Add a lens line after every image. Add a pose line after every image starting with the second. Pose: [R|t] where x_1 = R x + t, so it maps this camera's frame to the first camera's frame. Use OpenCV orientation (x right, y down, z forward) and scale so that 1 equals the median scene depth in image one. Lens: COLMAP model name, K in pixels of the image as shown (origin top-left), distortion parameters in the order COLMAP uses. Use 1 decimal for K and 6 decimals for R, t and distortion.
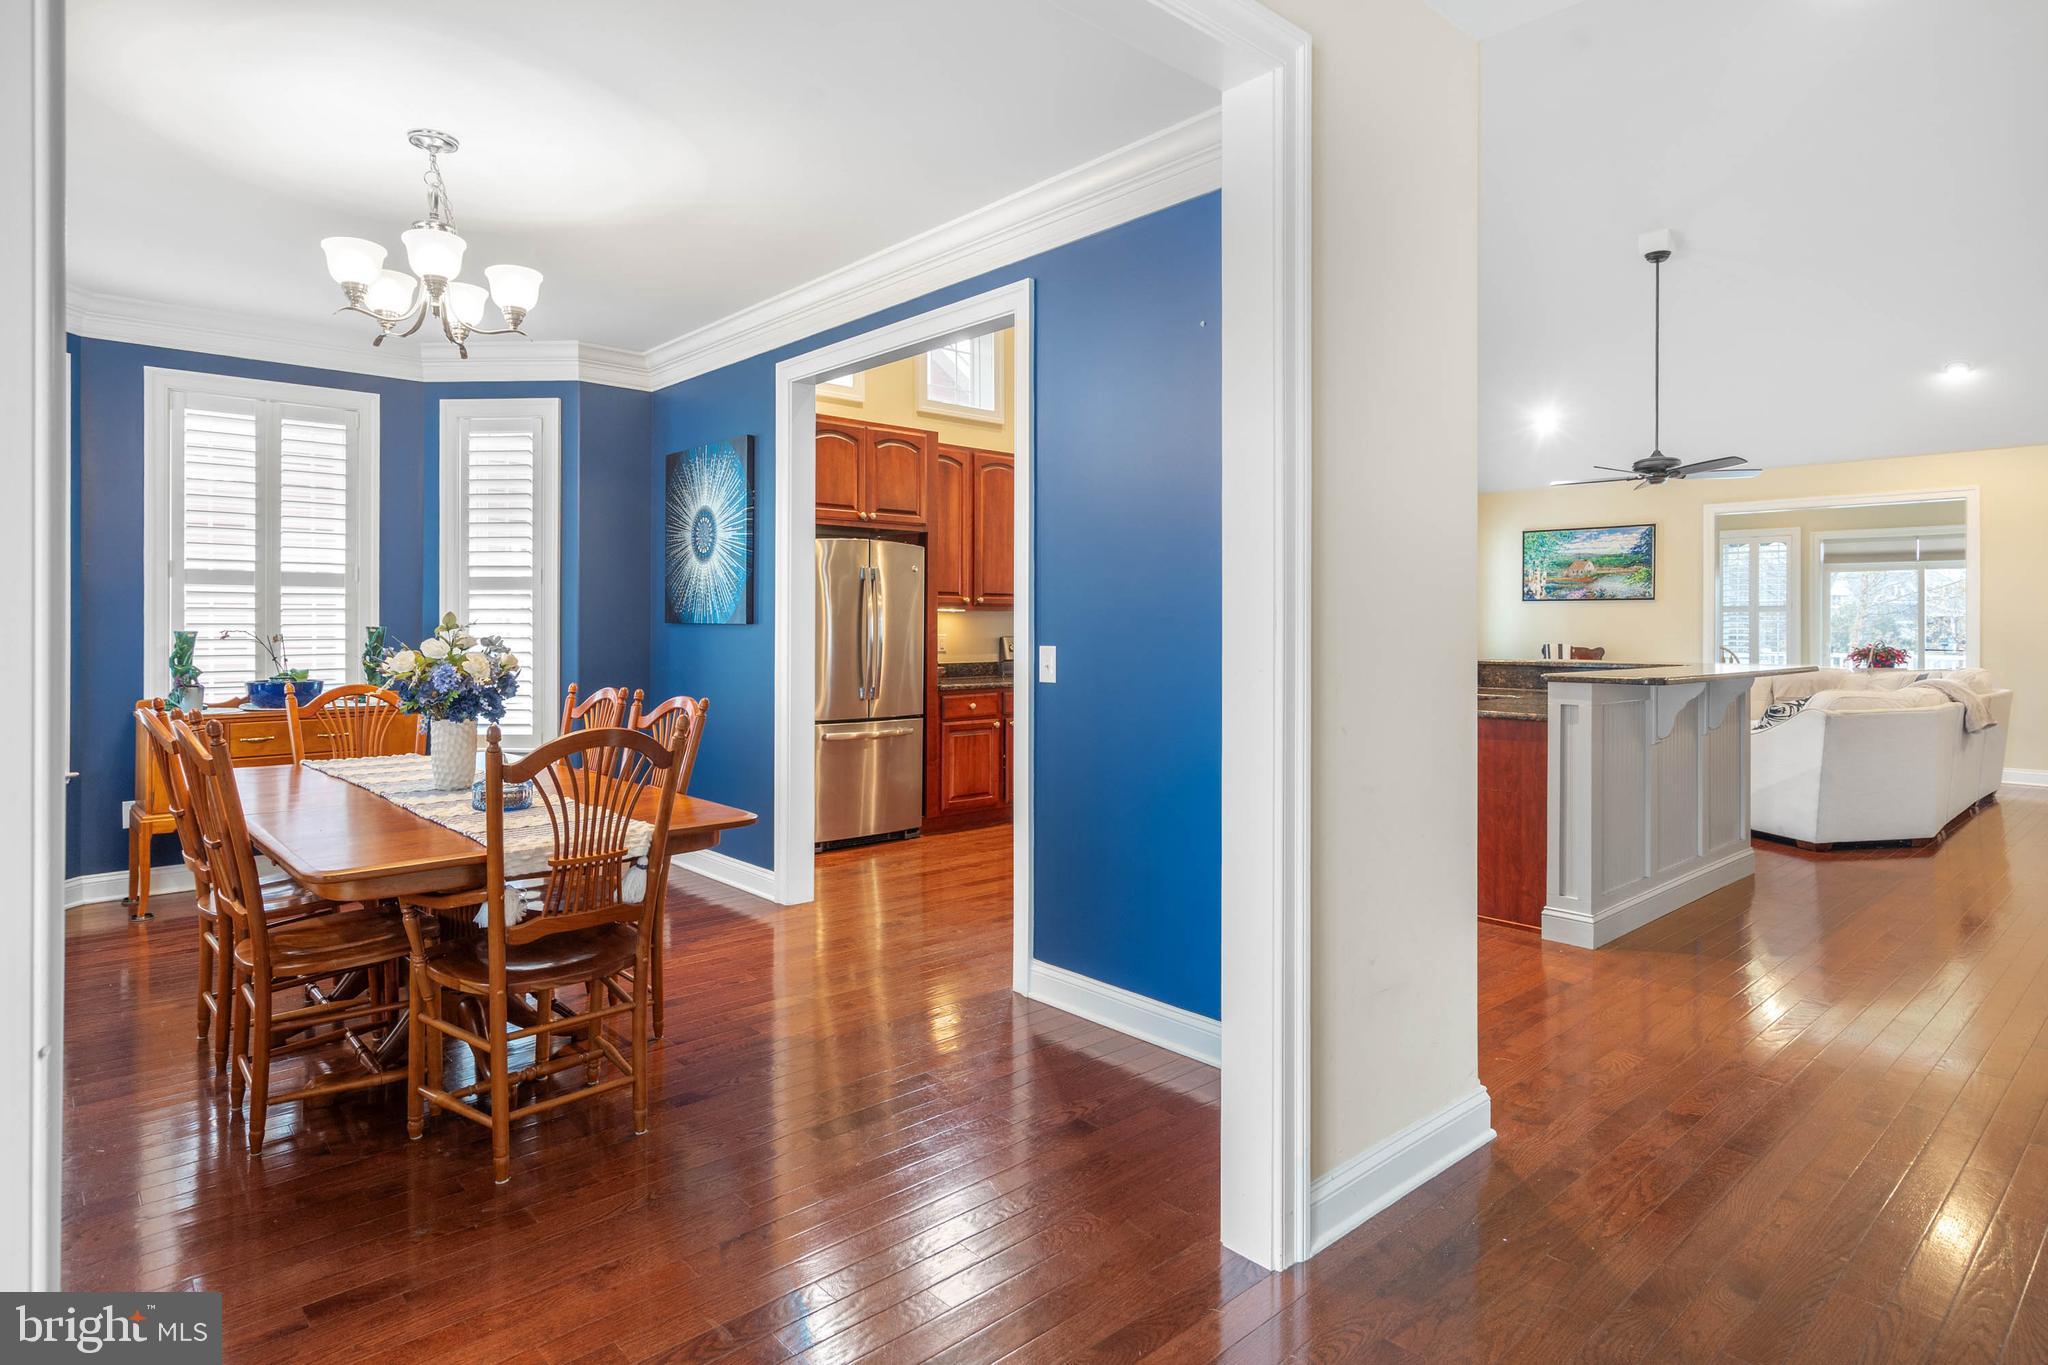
lens RADIAL K [[1123.3, 0, 1031.5], [0, 1123.3, 622.5], [0, 0, 1]] dist [-0.005621, -0.000479]
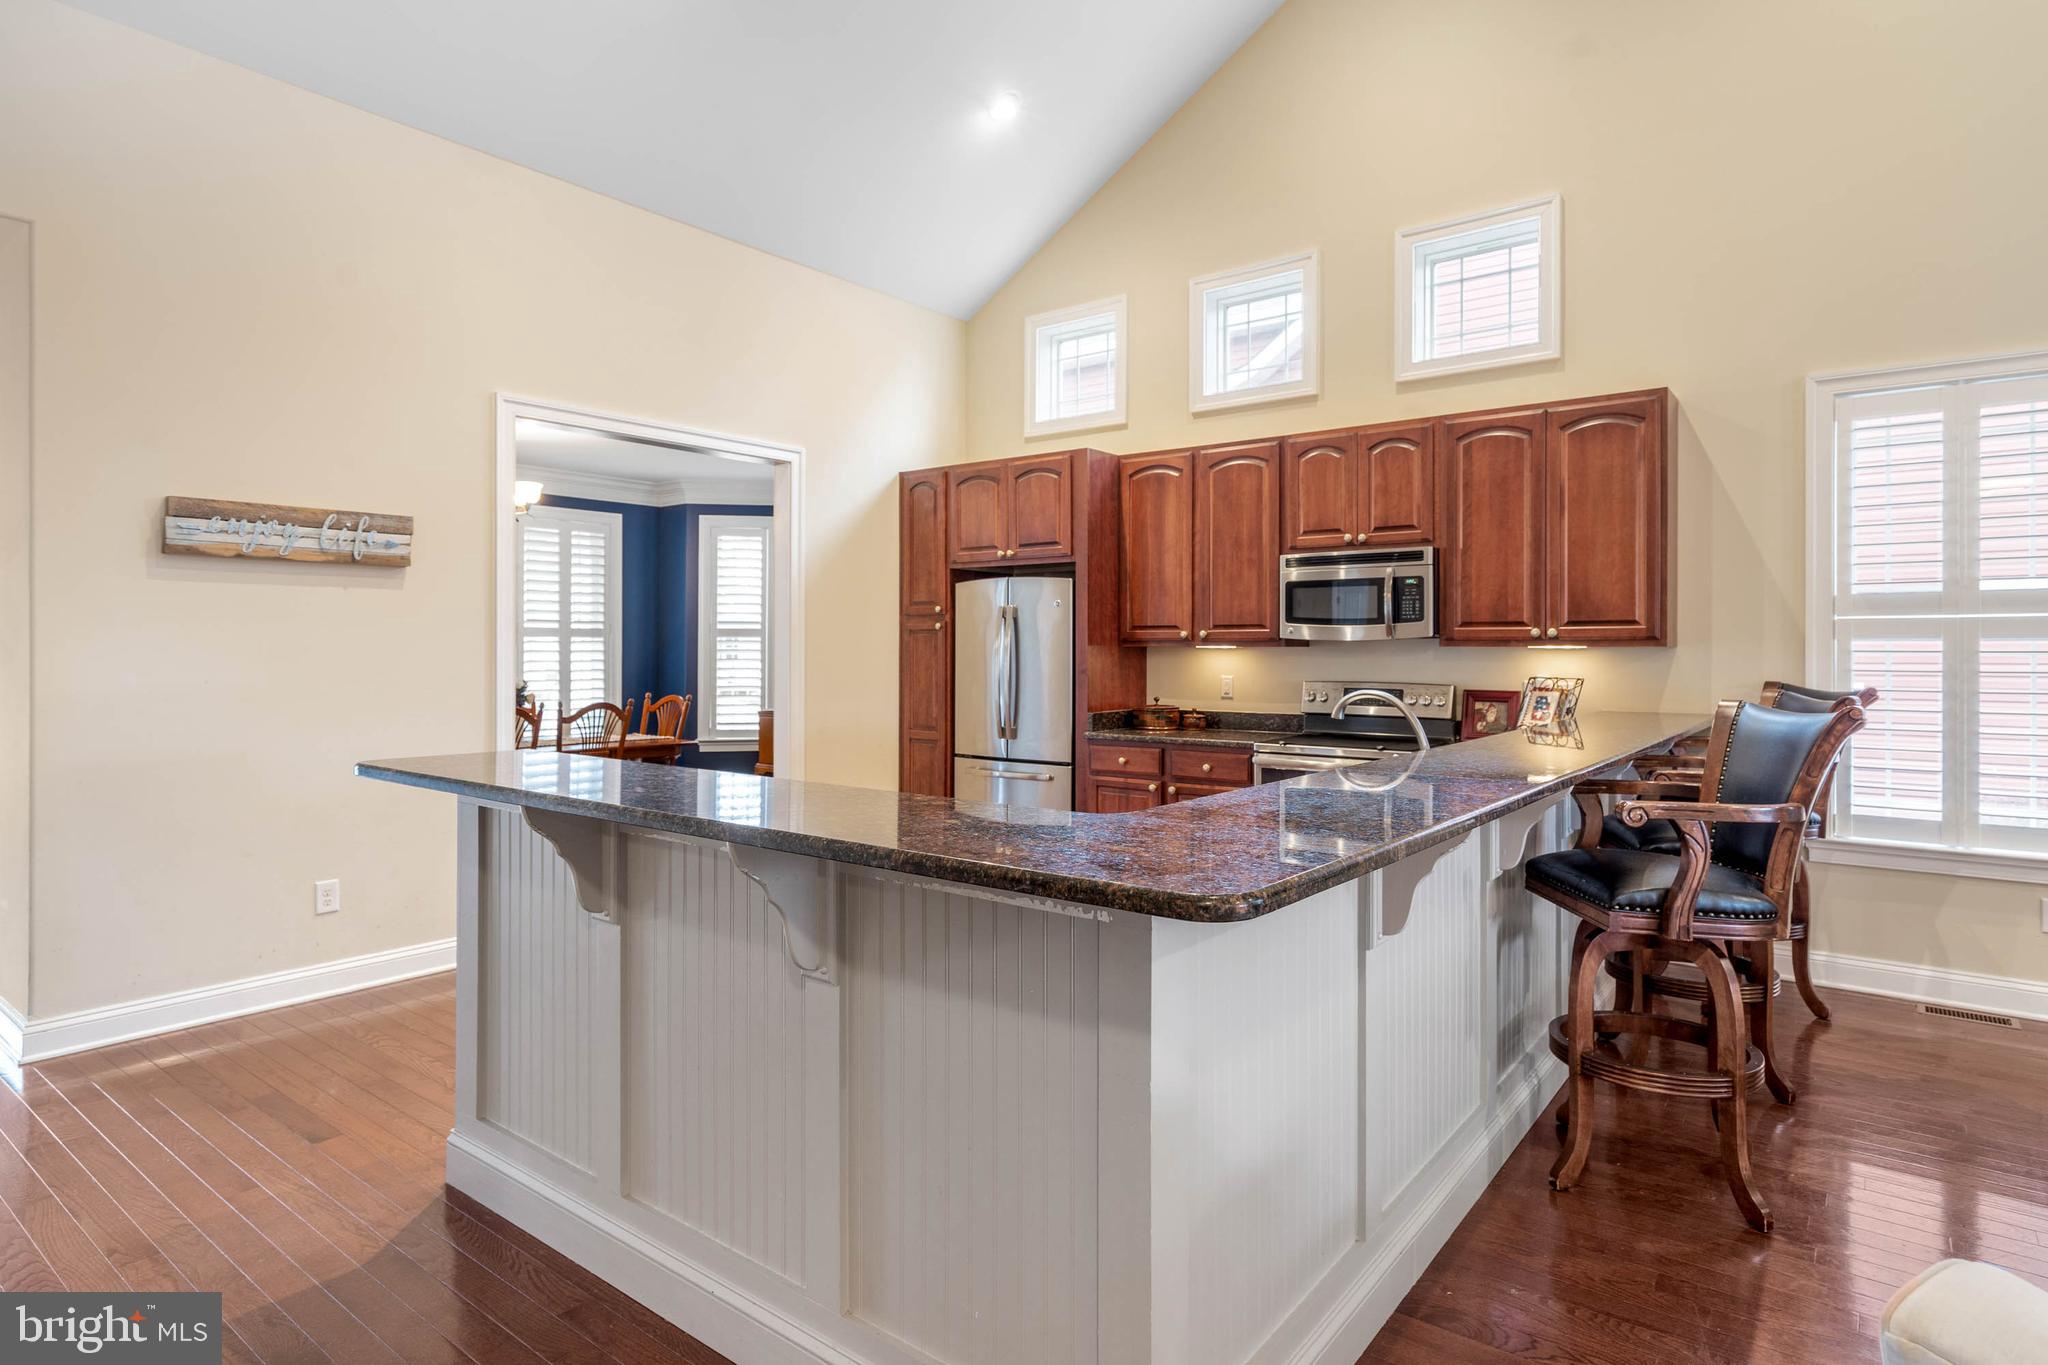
lens RADIAL K [[1107.3, 0, 1019.4], [0, 1107.3, 651.8], [0, 0, 1]] dist [0.000526, 0.000975]
pose [[0.161037, -0.002165, -0.986946, 0.869512], [-0.000435, 0.999997, -0.002265, -0.006608], [0.986948, 0.000794, 0.161035, 0.905370]]
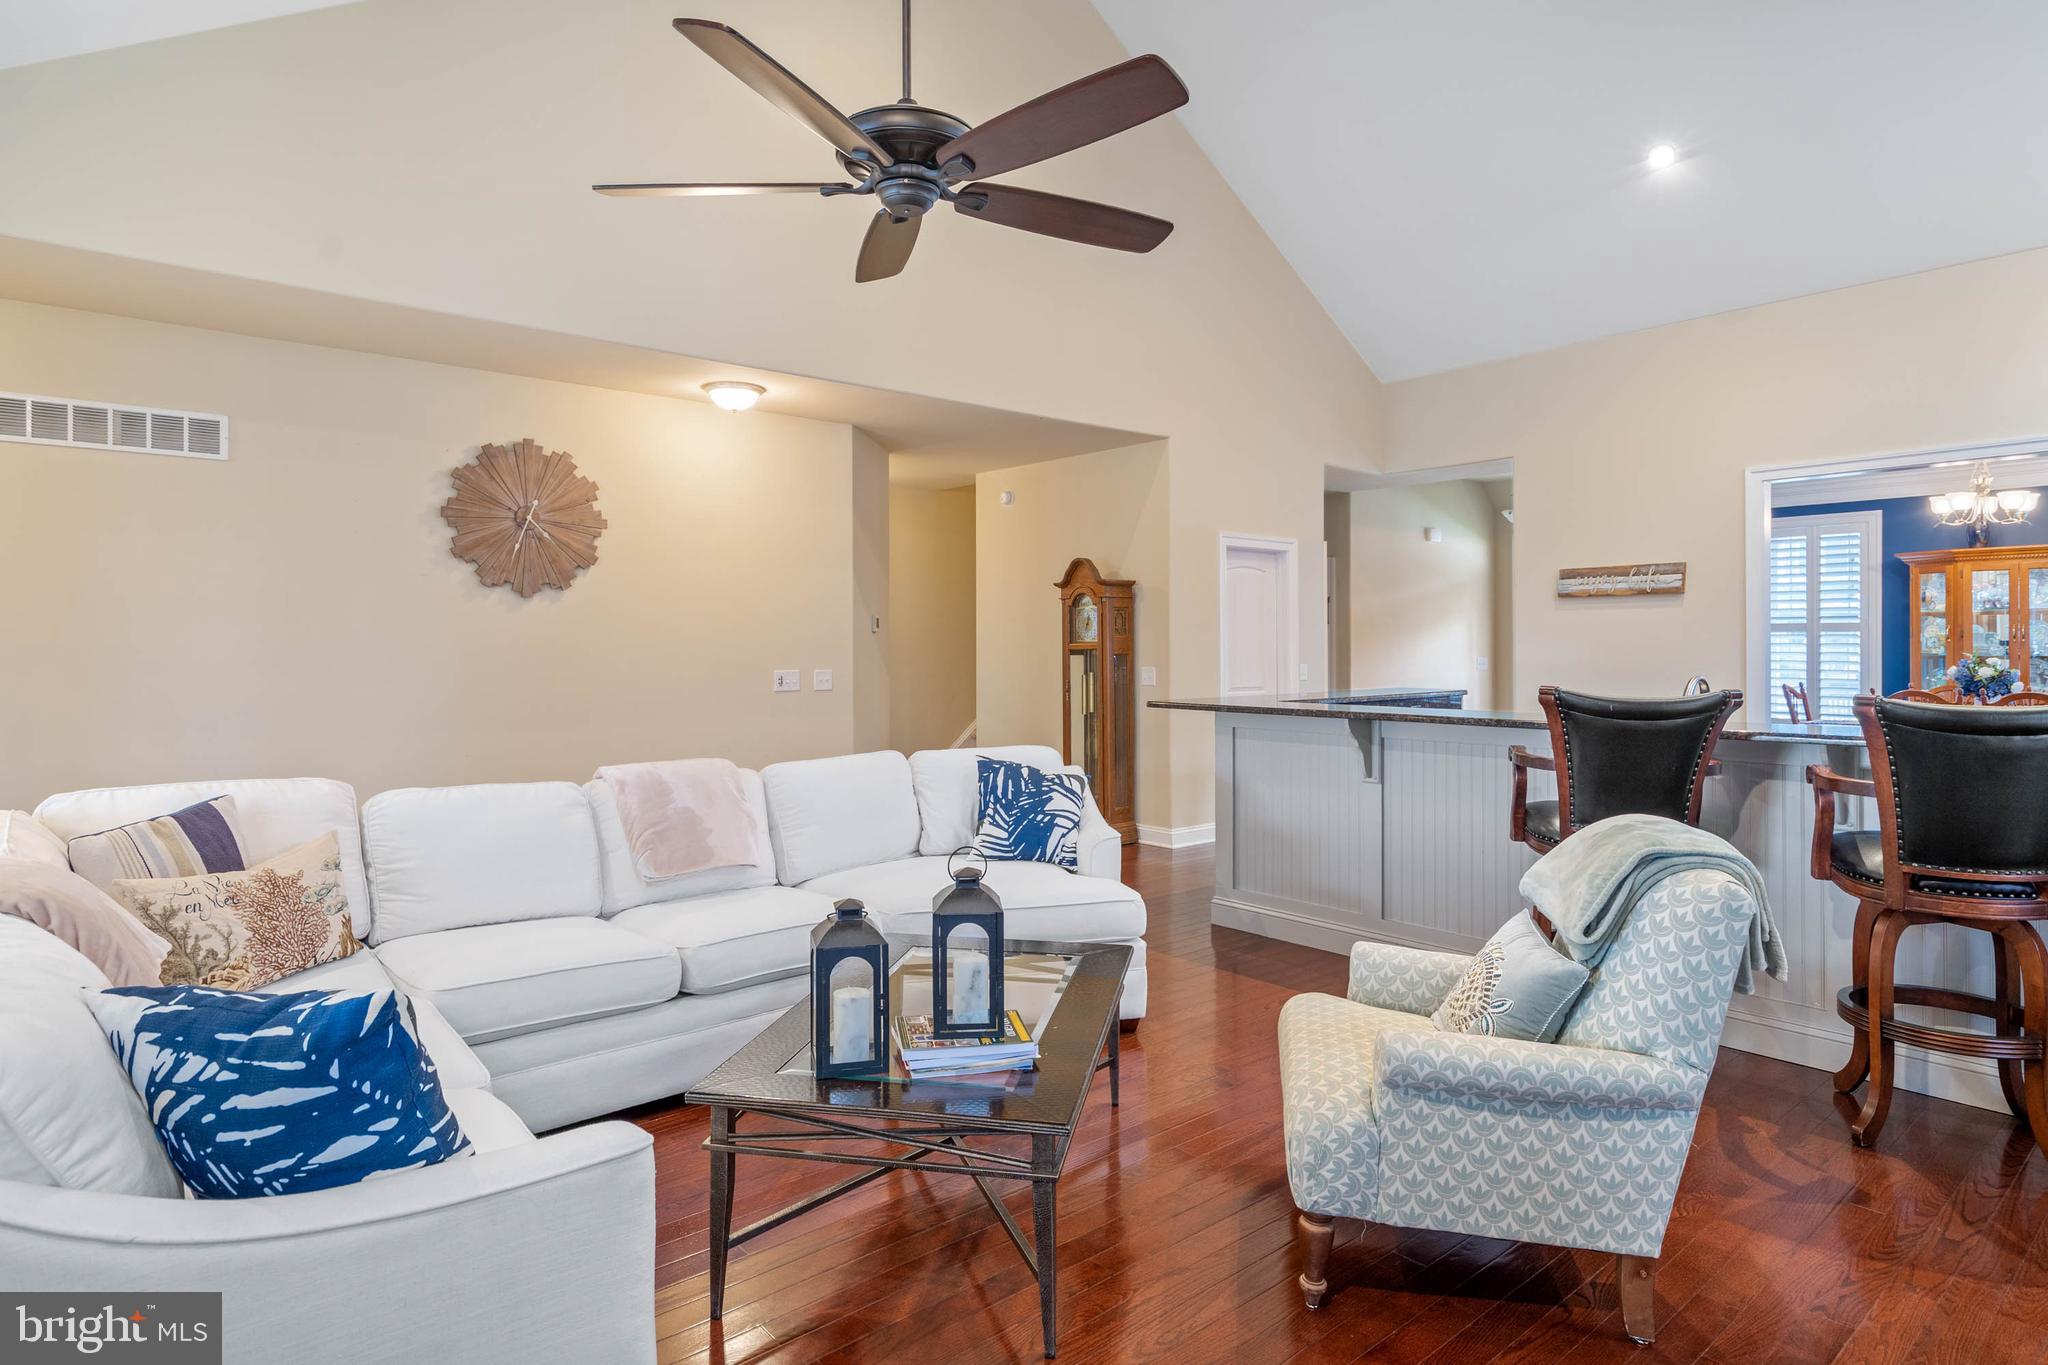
lens RADIAL K [[1120.8, 0, 1030.9], [0, 1120.8, 630.9], [0, 0, 1]] dist [0.002888, 0.000513]
pose [[-0.999098, 0.001885, 0.042428, 0.735757], [0.001280, 0.999897, -0.014282, -0.006021], [-0.042451, -0.014215, -0.998997, 1.892167]]
